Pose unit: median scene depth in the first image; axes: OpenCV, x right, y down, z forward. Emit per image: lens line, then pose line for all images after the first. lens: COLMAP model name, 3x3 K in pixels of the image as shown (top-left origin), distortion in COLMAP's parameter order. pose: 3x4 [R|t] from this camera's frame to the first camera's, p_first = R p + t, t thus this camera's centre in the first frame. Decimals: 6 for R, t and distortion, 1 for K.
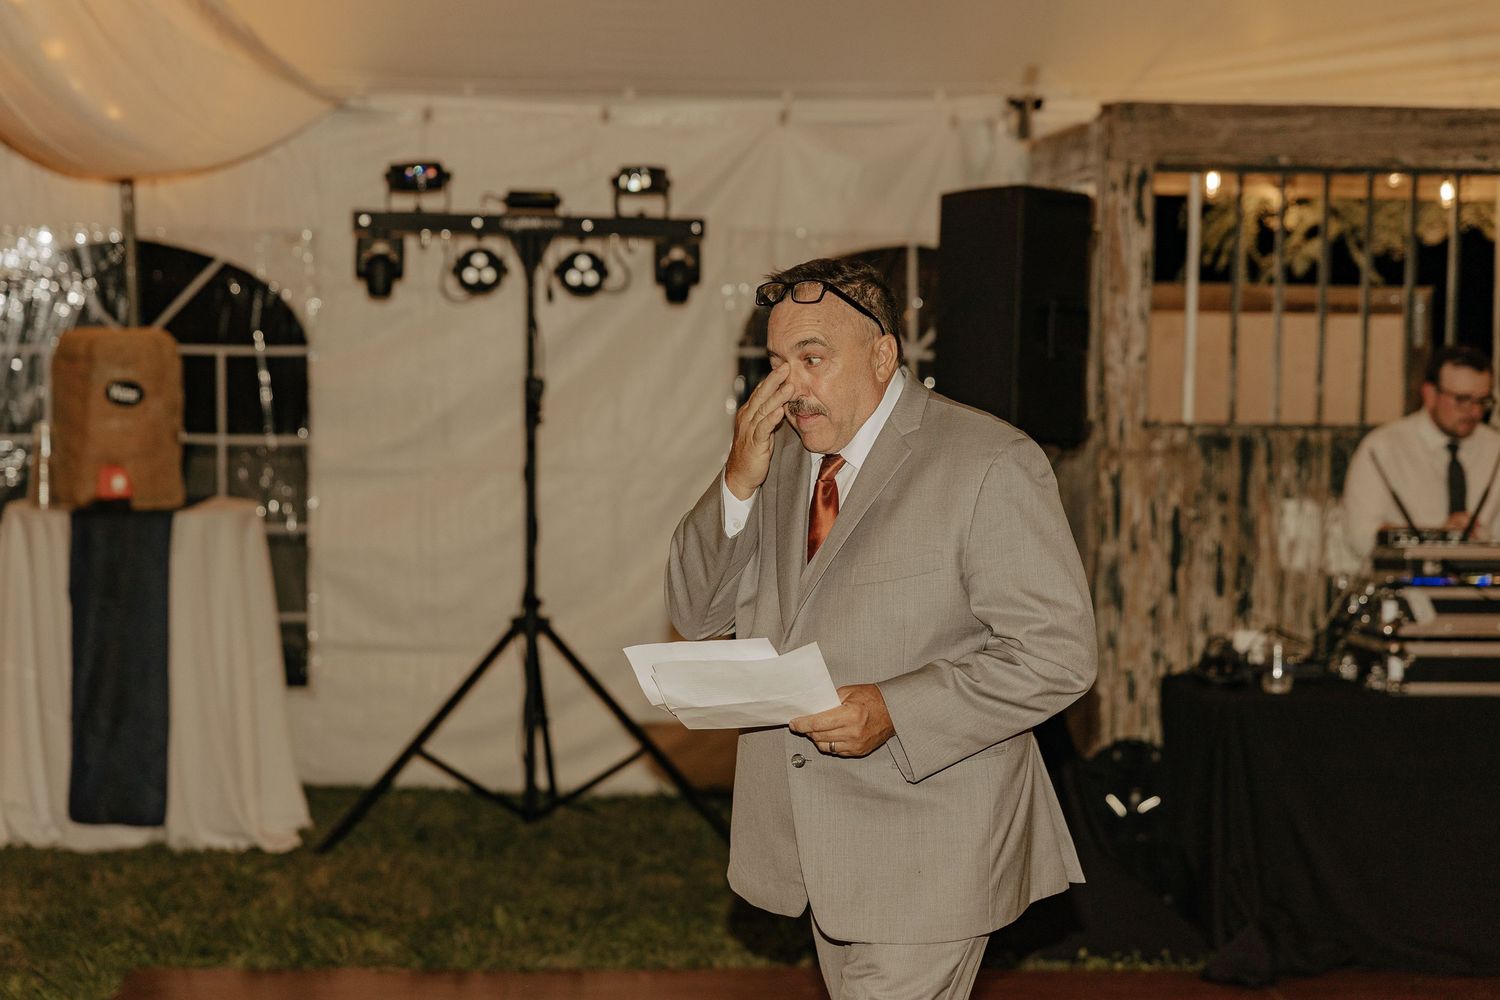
lens RADIAL K [[2835.9, 0, 750.0], [0, 2835.9, 500.0], [0, 0, 1]] dist [0.044130, -0.136175]
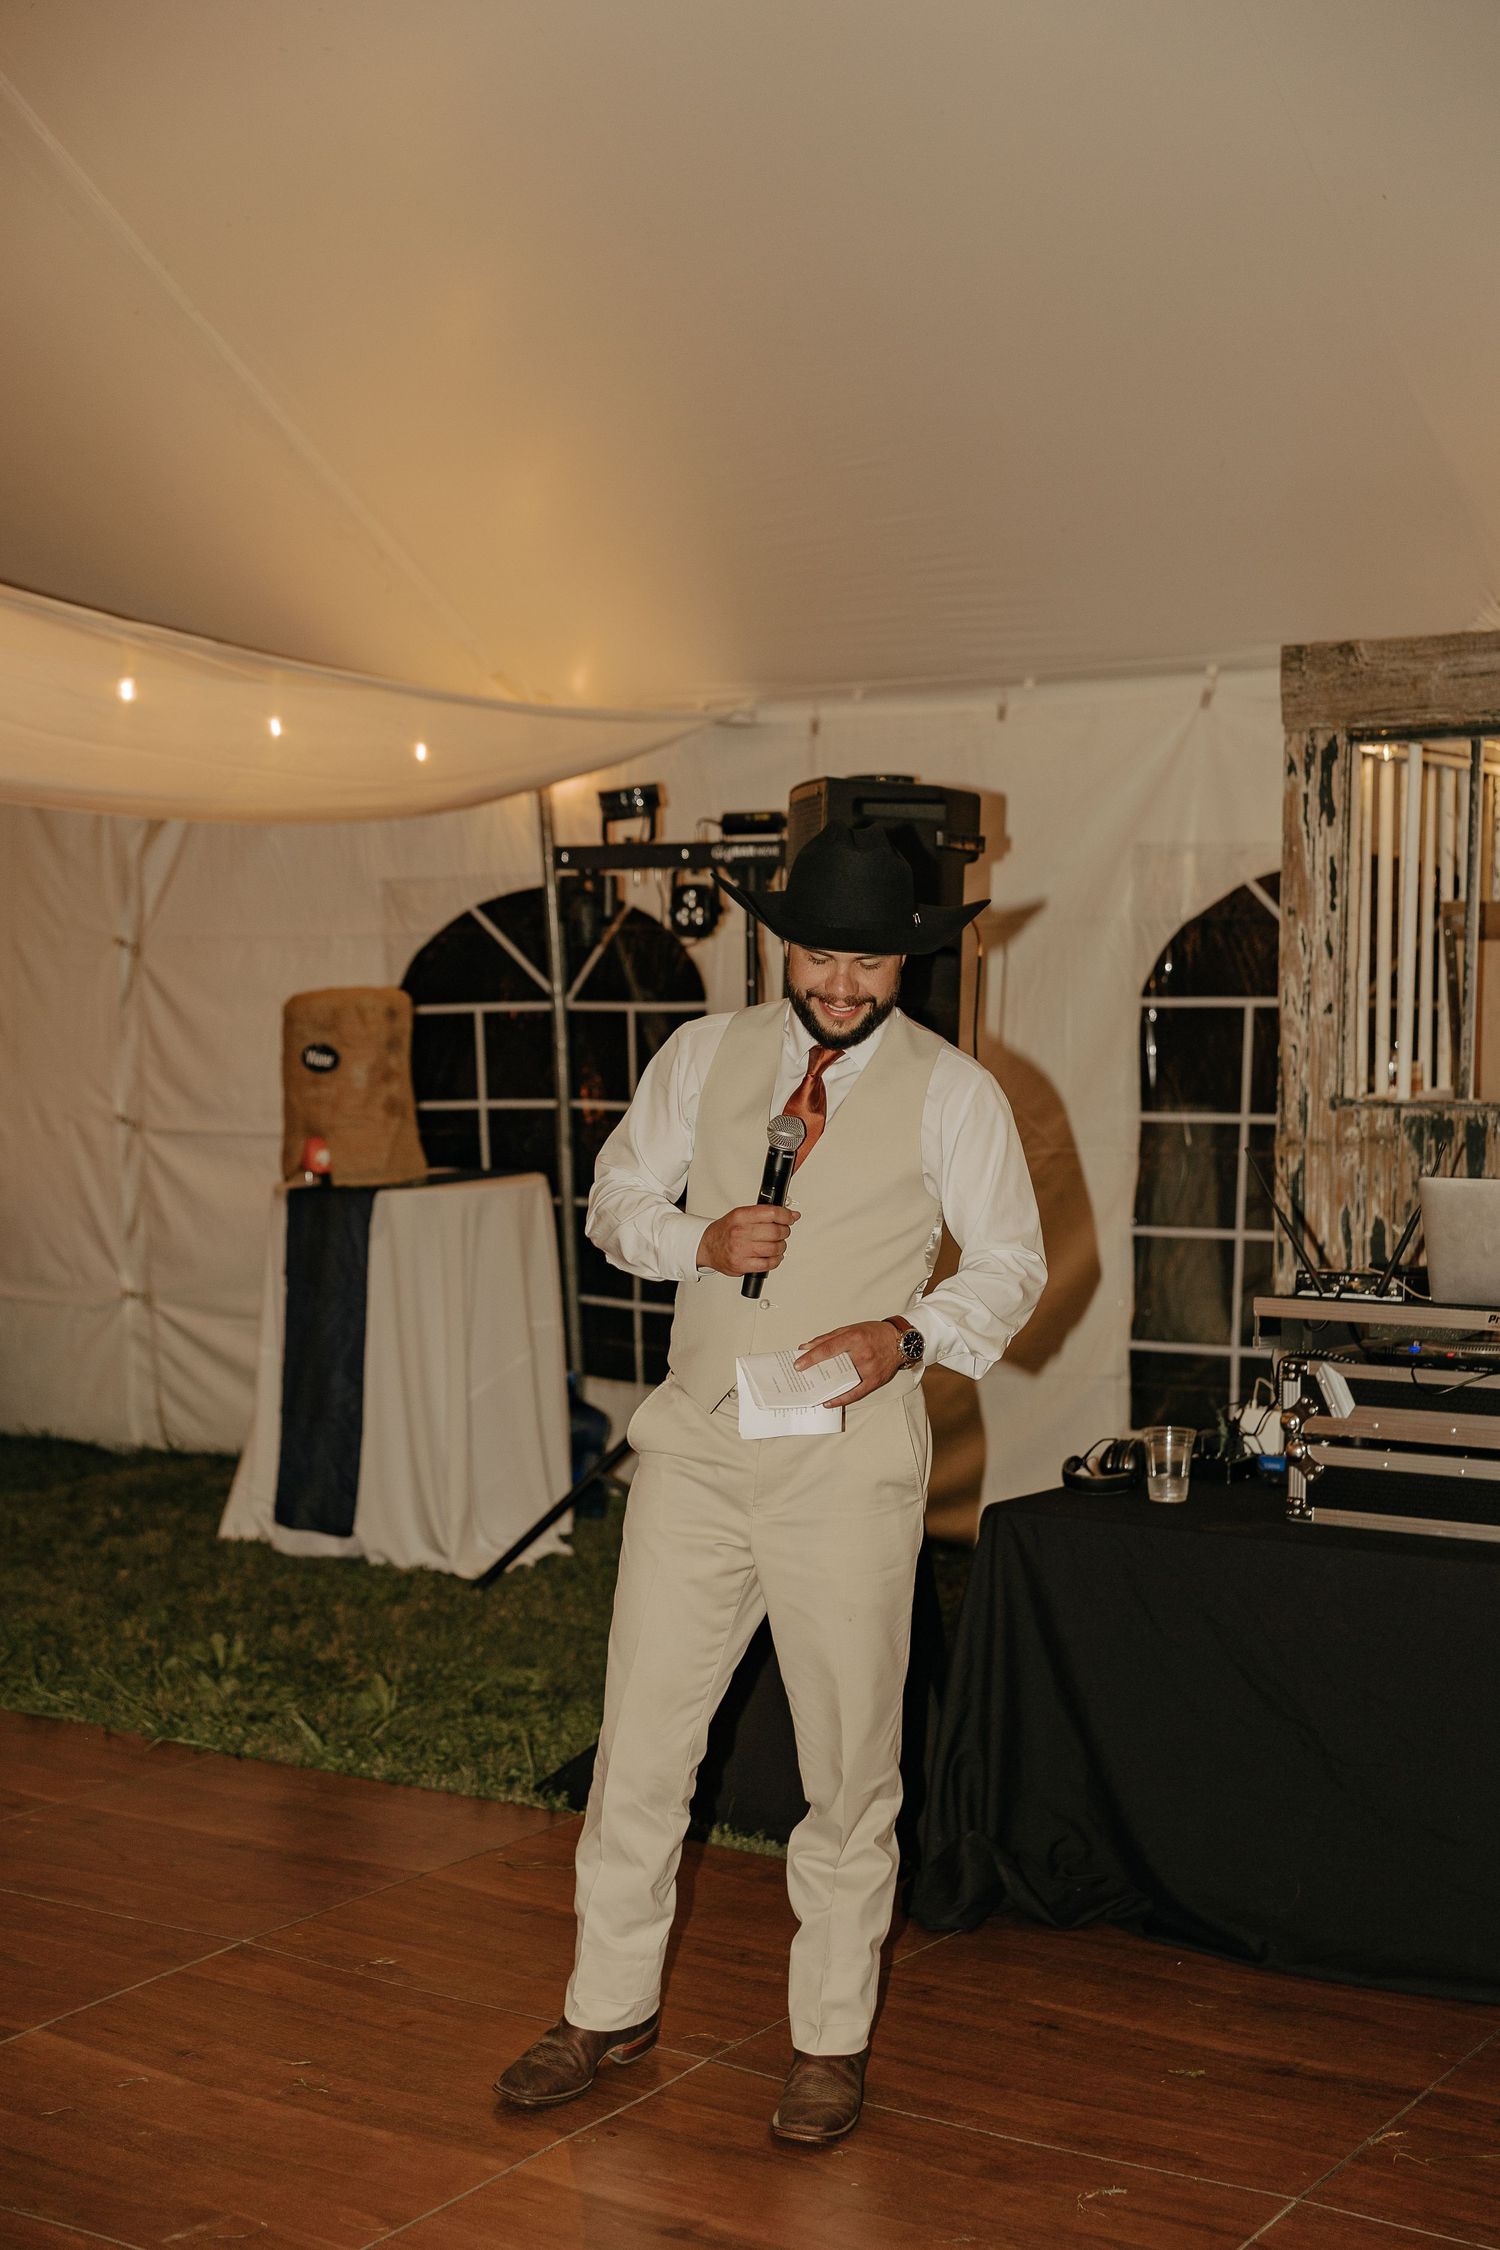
lens RADIAL K [[2962.4, 0, 750.0], [0, 2962.4, 1125.0], [0, 0, 1]] dist [-0.001934, 0.010836]
pose [[0.799952, 0.013280, -0.599917, 0.463687], [-0.017355, 0.999849, -0.001008, -0.017730], [0.599813, 0.011218, 0.800061, 0.324293]]
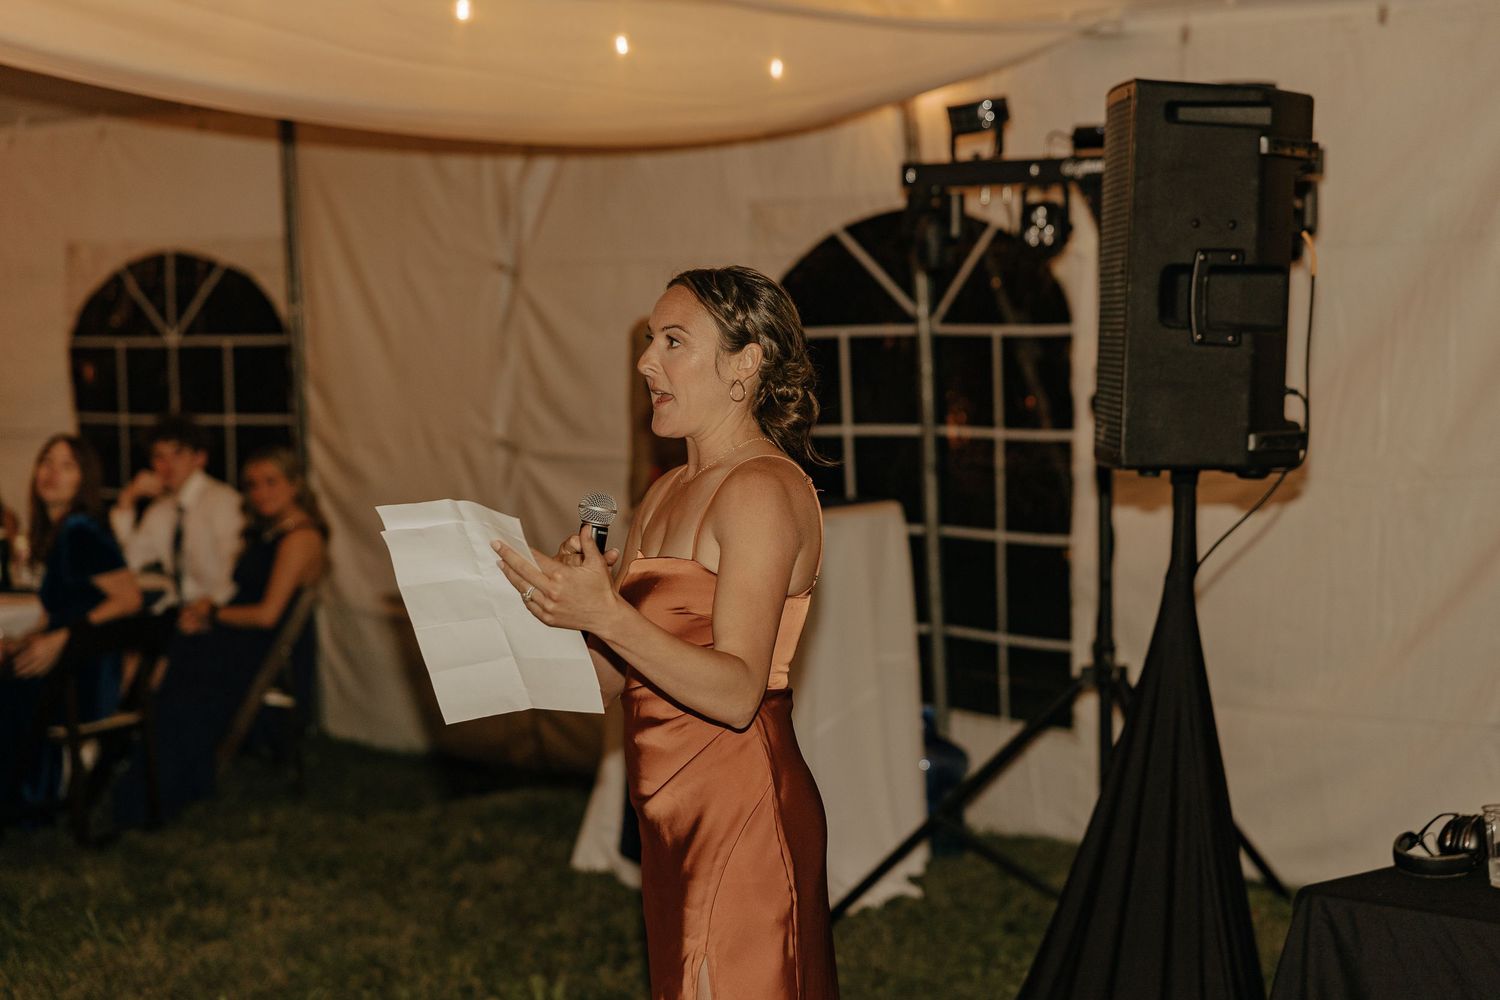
lens RADIAL K [[2835.9, 0, 750.0], [0, 2835.9, 500.0], [0, 0, 1]] dist [0.044130, -0.136175]
pose [[0.694574, 0.031300, -0.718740, 0.442592], [-0.021777, 0.999510, 0.022483, -0.021940], [0.719092, 0.000036, 0.694915, 0.402875]]
